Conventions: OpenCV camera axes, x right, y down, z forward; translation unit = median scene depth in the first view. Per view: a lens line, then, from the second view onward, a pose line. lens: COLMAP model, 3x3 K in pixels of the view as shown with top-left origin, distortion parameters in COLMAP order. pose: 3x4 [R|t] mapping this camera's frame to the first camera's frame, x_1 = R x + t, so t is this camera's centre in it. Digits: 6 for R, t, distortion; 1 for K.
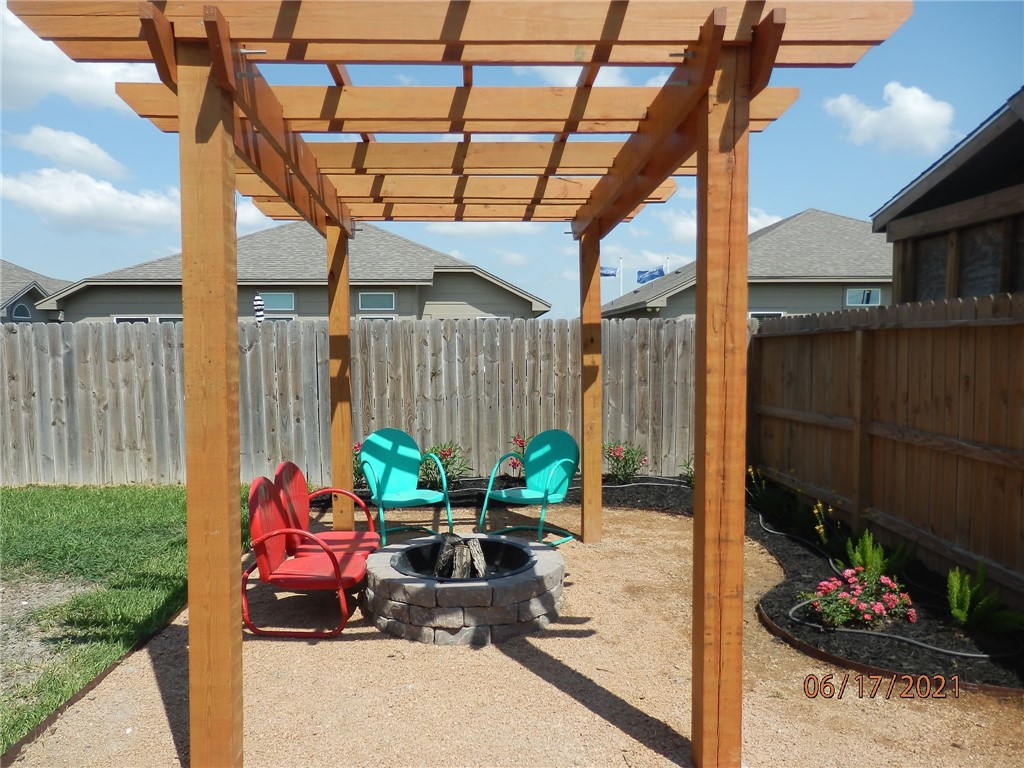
lens RADIAL K [[758.8, 0, 506.3], [0, 758.8, 385.3], [0, 0, 1]] dist [0.005424, 0.001860]
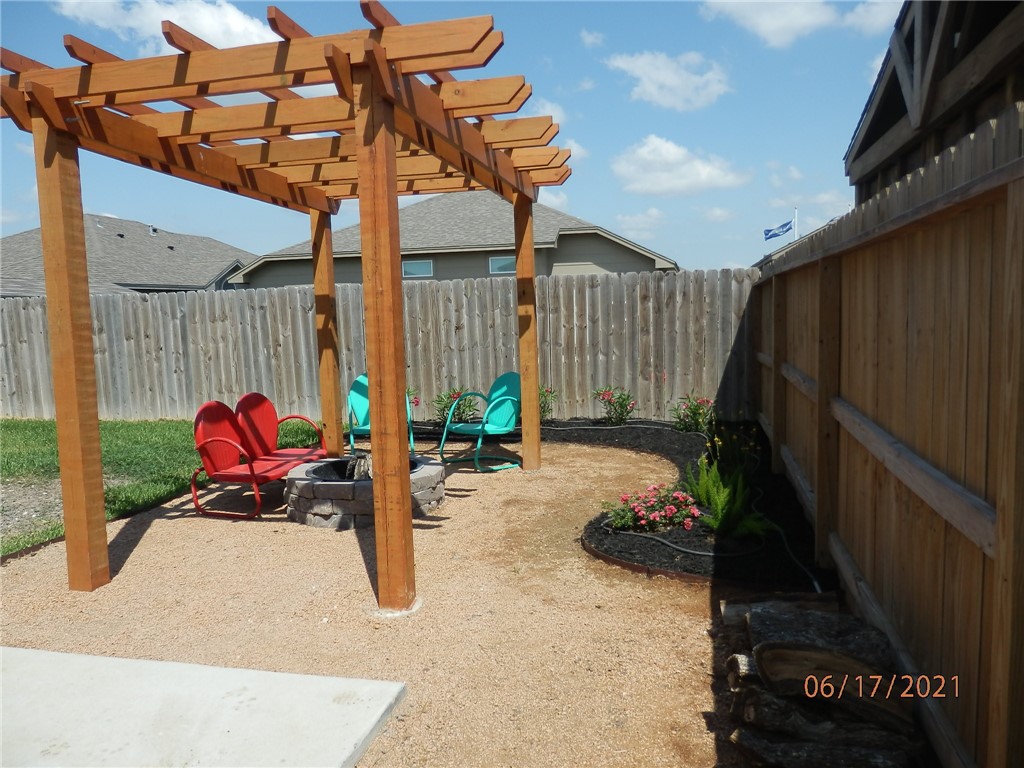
lens RADIAL K [[758.8, 0, 506.3], [0, 758.8, 385.3], [0, 0, 1]] dist [0.005424, 0.001860]
pose [[0.962850, 0.003072, -0.270019, 0.287232], [0.010130, 0.998820, 0.047487, 0.018466], [0.269847, -0.048458, 0.961683, -0.080781]]
